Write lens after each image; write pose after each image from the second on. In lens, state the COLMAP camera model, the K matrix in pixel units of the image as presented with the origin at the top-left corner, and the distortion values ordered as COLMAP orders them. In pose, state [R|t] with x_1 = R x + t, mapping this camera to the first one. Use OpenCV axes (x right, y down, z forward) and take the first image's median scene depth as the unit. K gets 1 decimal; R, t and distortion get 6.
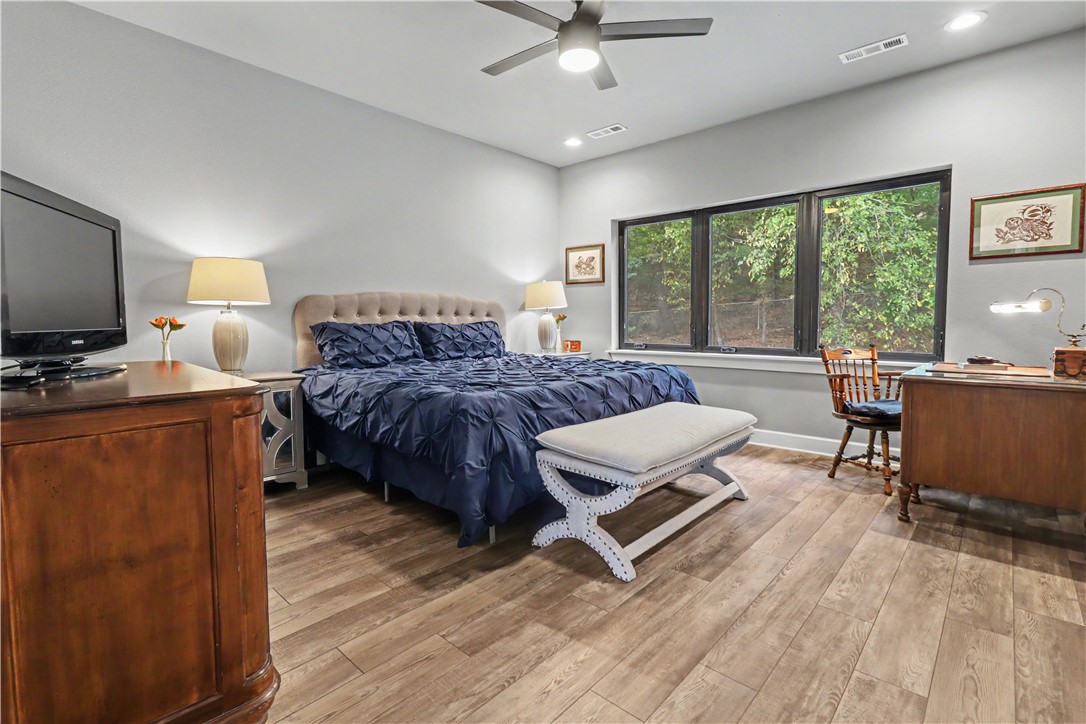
lens RADIAL K [[507.3, 0, 545.8], [0, 507.3, 349.9], [0, 0, 1]] dist [0.000569, 0.000128]
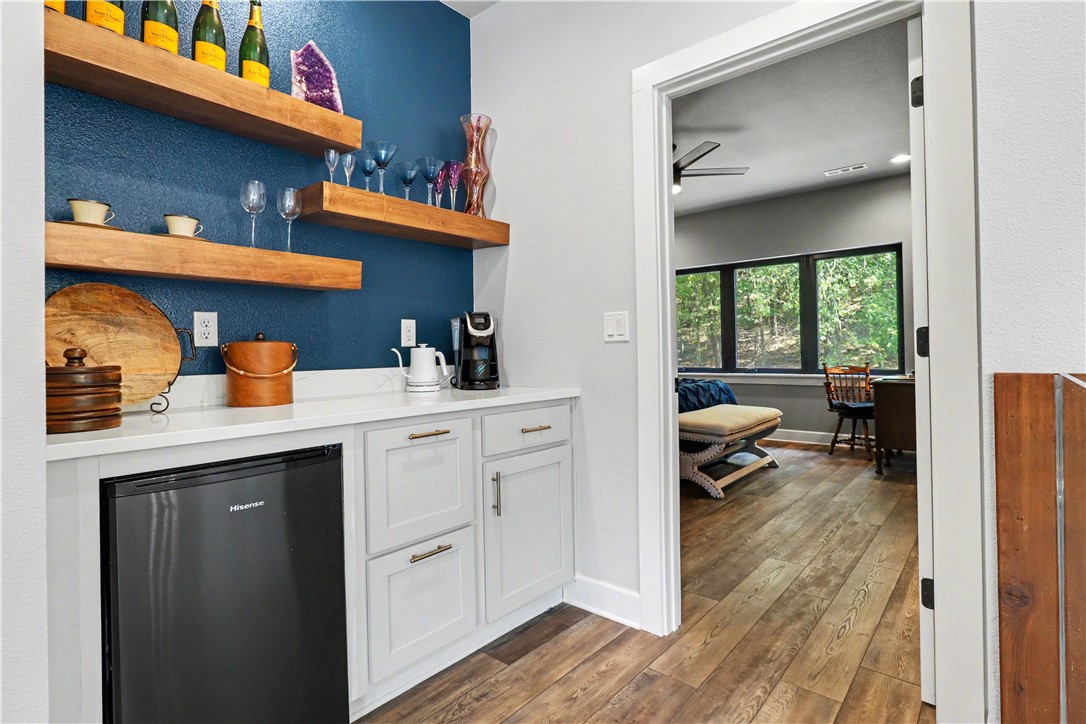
lens RADIAL K [[522.2, 0, 536.2], [0, 522.2, 347.0], [0, 0, 1]] dist [-0.001184, -0.012409]
pose [[0.999861, -0.014918, 0.007399, -0.319752], [0.015324, 0.998188, -0.058188, 0.018301], [-0.006518, 0.058294, 0.998278, -0.550962]]
